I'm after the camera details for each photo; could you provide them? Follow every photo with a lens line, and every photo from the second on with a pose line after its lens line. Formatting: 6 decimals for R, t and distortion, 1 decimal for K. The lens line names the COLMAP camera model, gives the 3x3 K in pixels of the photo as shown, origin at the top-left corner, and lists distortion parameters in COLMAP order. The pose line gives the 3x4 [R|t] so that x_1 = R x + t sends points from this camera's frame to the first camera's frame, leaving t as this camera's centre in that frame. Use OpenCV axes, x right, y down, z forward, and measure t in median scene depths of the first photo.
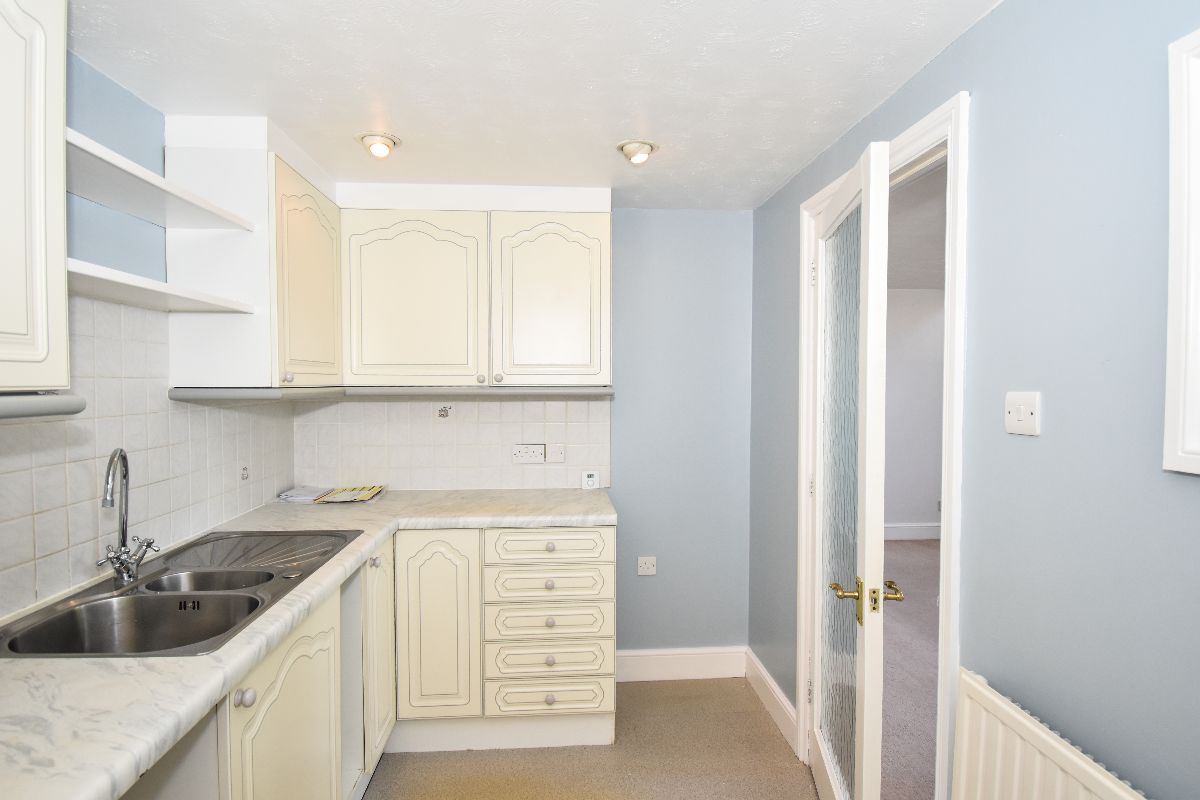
lens RADIAL K [[618.7, 0, 597.3], [0, 618.7, 399.1], [0, 0, 1]] dist [-0.002372, -0.000253]
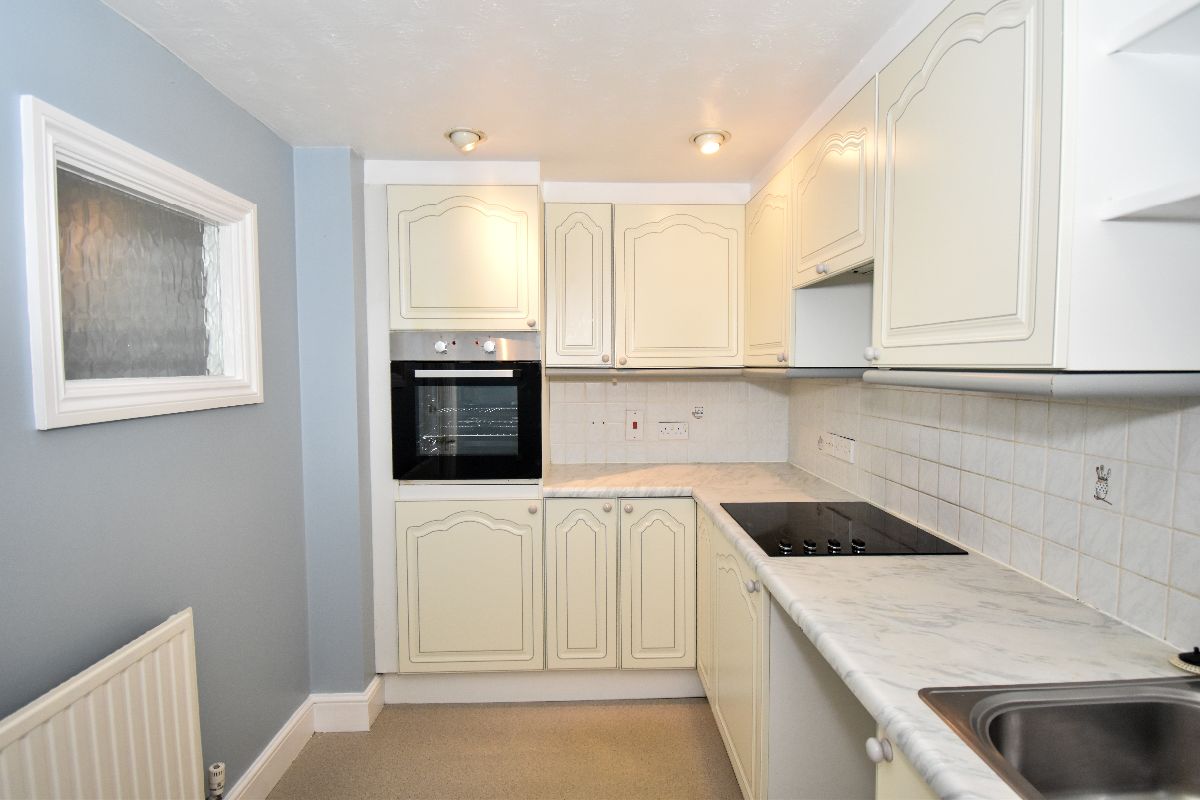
lens RADIAL K [[618.7, 0, 603.6], [0, 618.7, 403.0], [0, 0, 1]] dist [-0.002372, -0.000253]
pose [[-0.998735, 0.004462, 0.050080, -0.286618], [0.008676, 0.996407, 0.084252, -0.049252], [-0.049524, 0.084580, -0.995185, 2.058683]]
